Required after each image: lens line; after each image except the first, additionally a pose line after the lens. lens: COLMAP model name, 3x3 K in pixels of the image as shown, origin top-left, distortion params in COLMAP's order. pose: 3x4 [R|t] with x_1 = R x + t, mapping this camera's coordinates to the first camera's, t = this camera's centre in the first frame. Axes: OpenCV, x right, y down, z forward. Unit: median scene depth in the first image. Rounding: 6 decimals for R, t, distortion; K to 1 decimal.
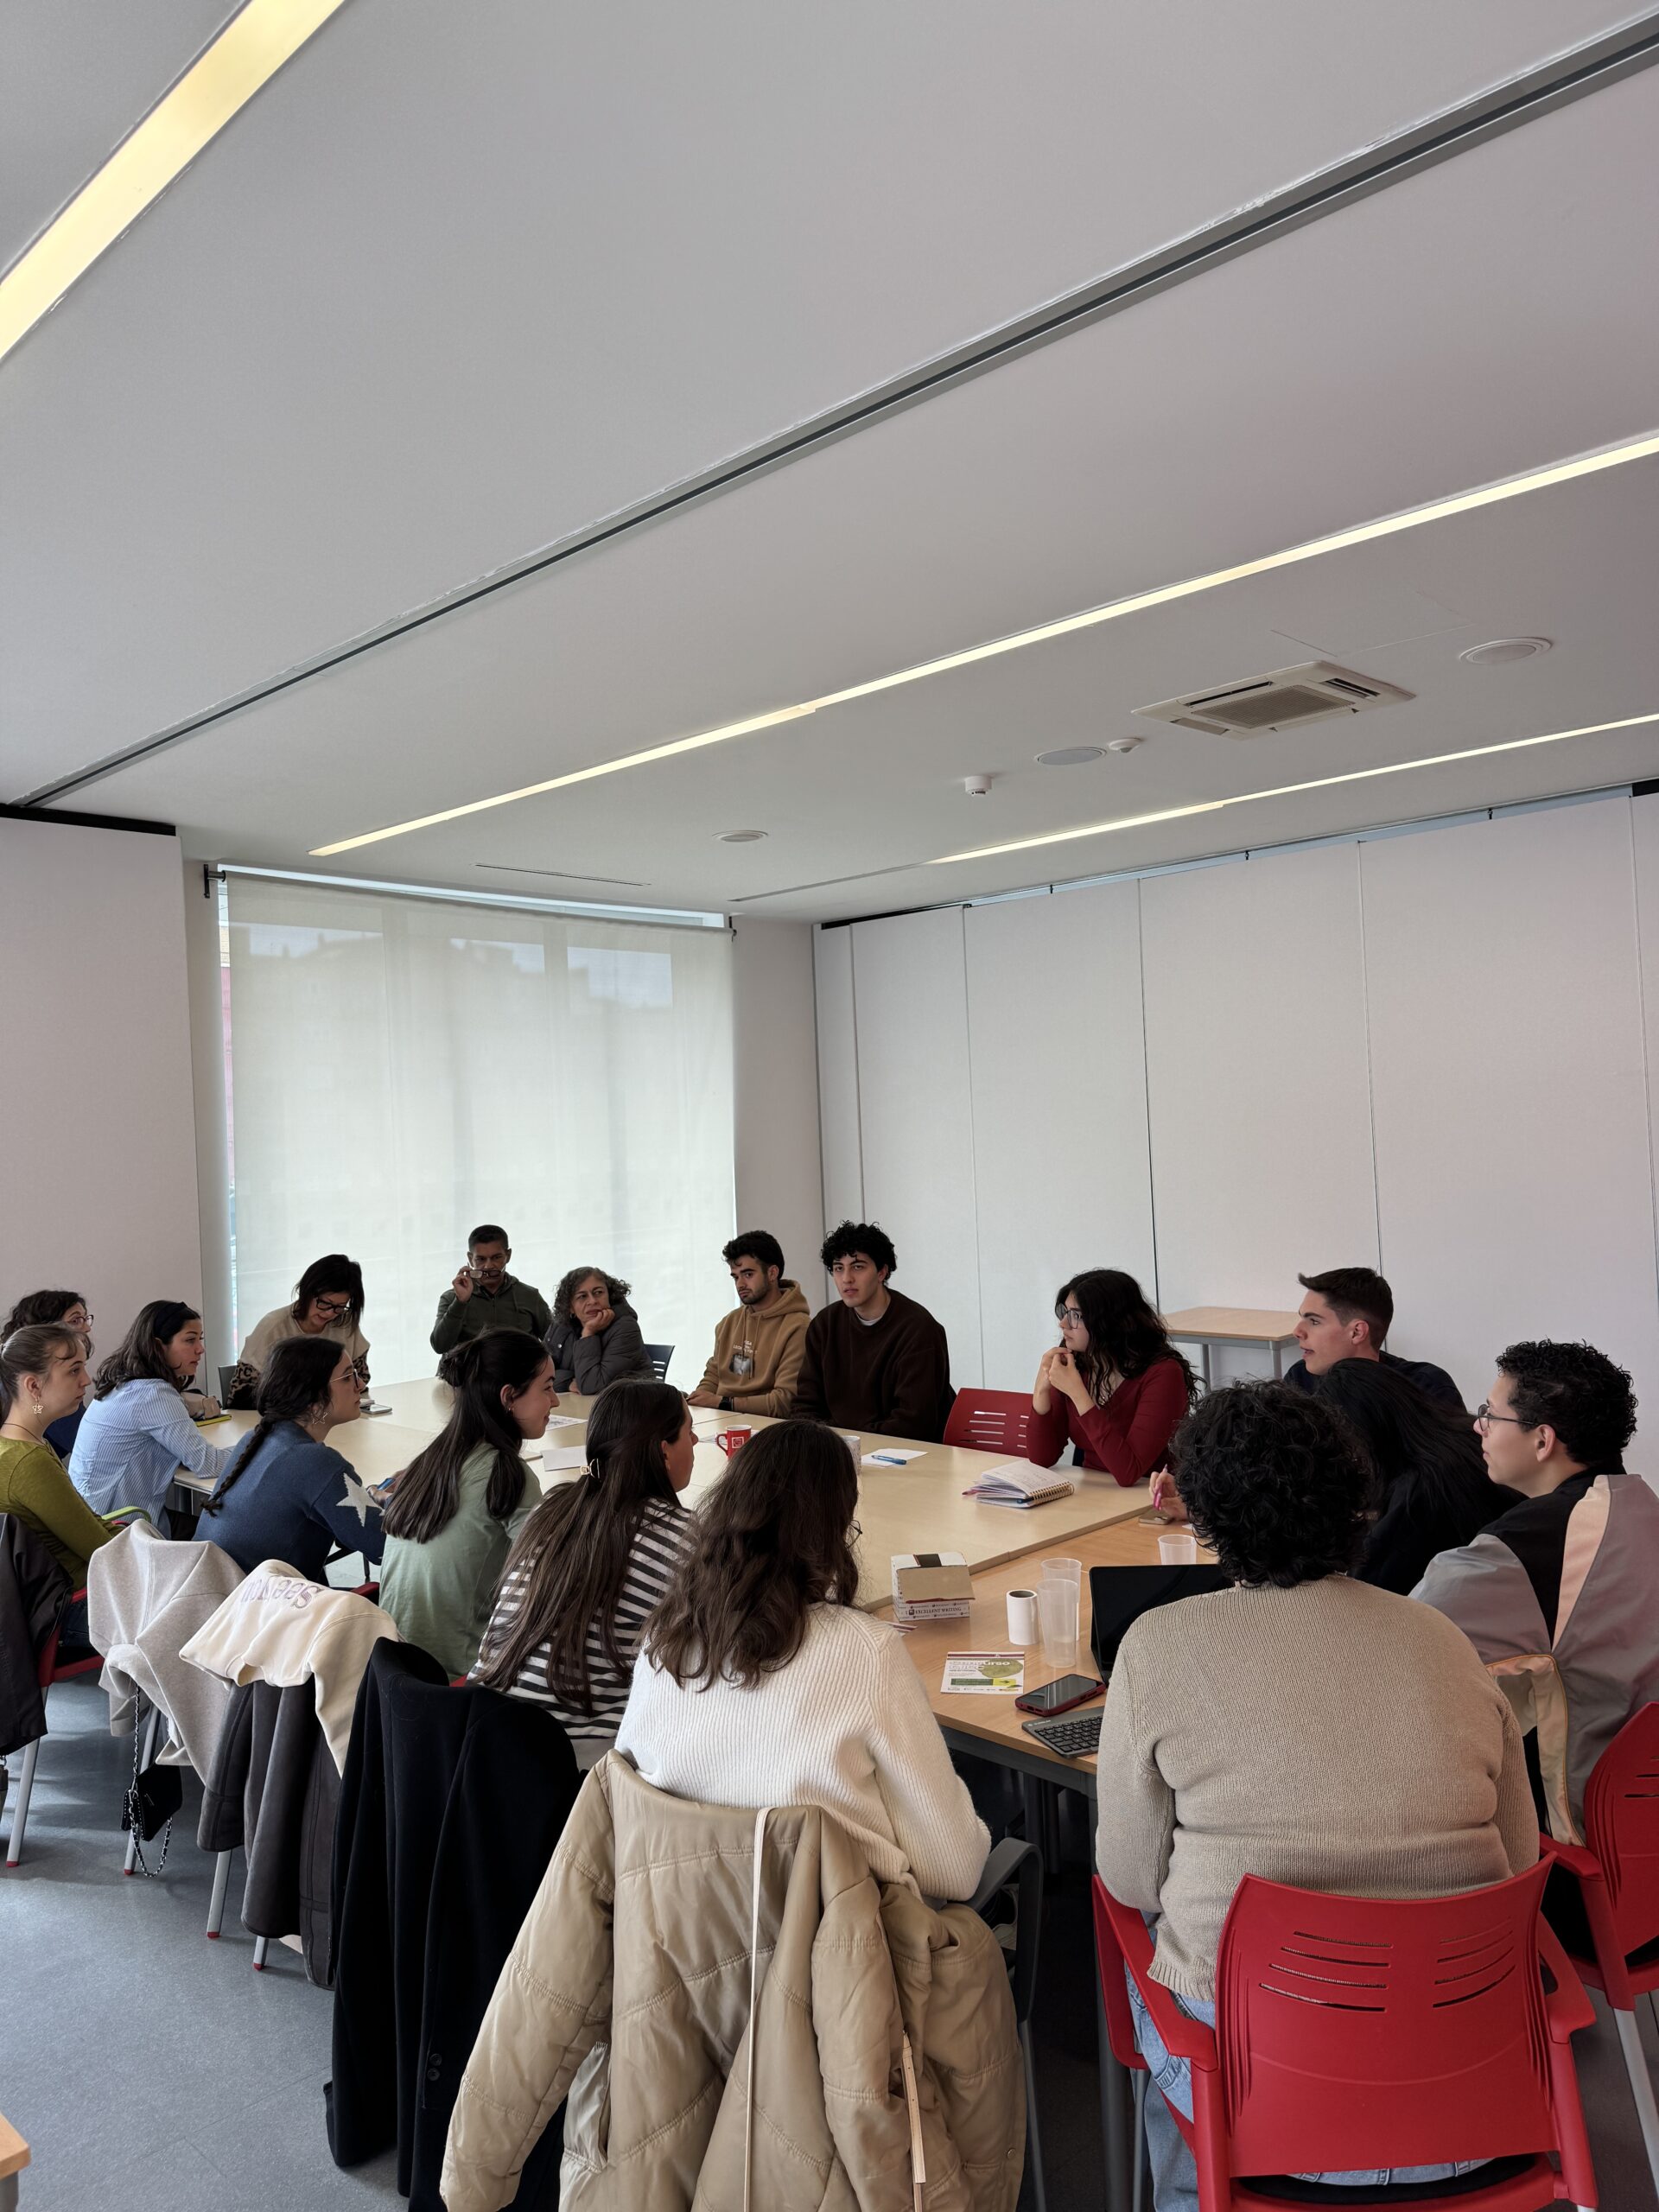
lens RADIAL K [[1527.0, 0, 829.5], [0, 1527.0, 1106.0], [0, 0, 1]] dist [0.003821, -0.000817]
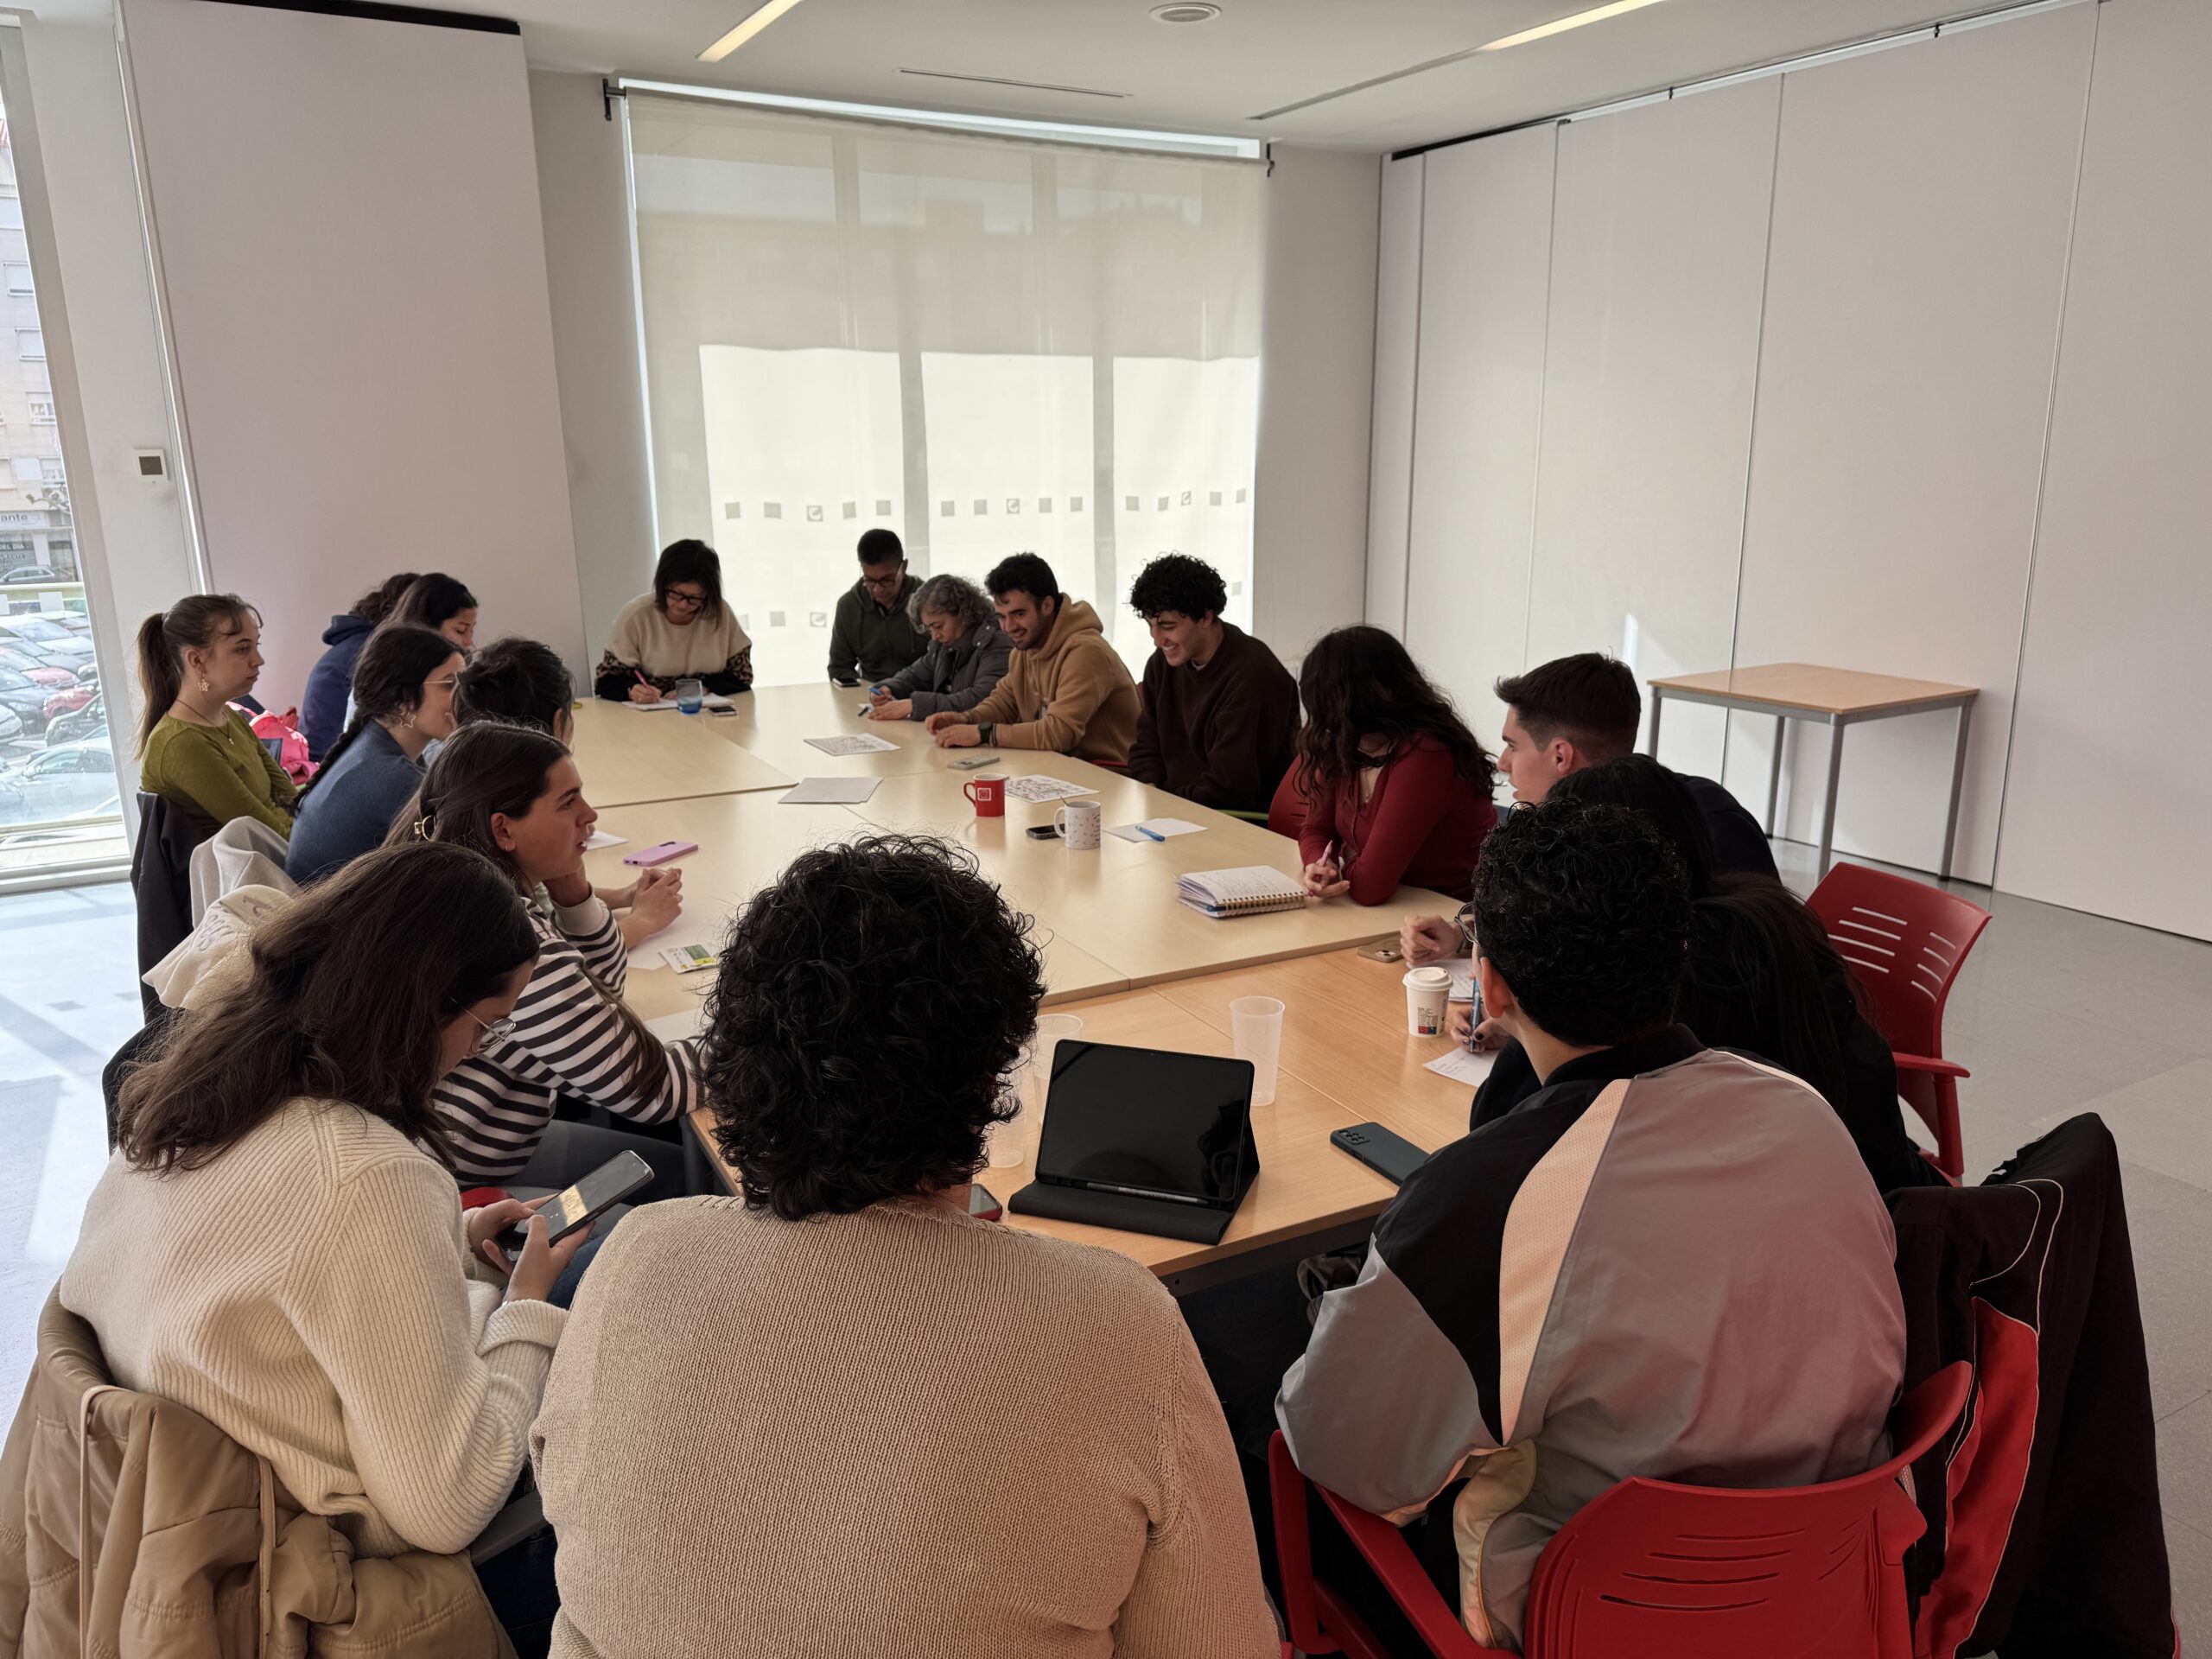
lens RADIAL K [[1527.0, 0, 1106.0], [0, 1527.0, 829.5], [0, 0, 1]] dist [0.003821, -0.000817]
pose [[0.945342, 0.115460, -0.304954, 0.202390], [-0.029437, 0.961613, 0.272826, 0.008746], [0.324748, -0.248937, 0.912452, 0.213421]]
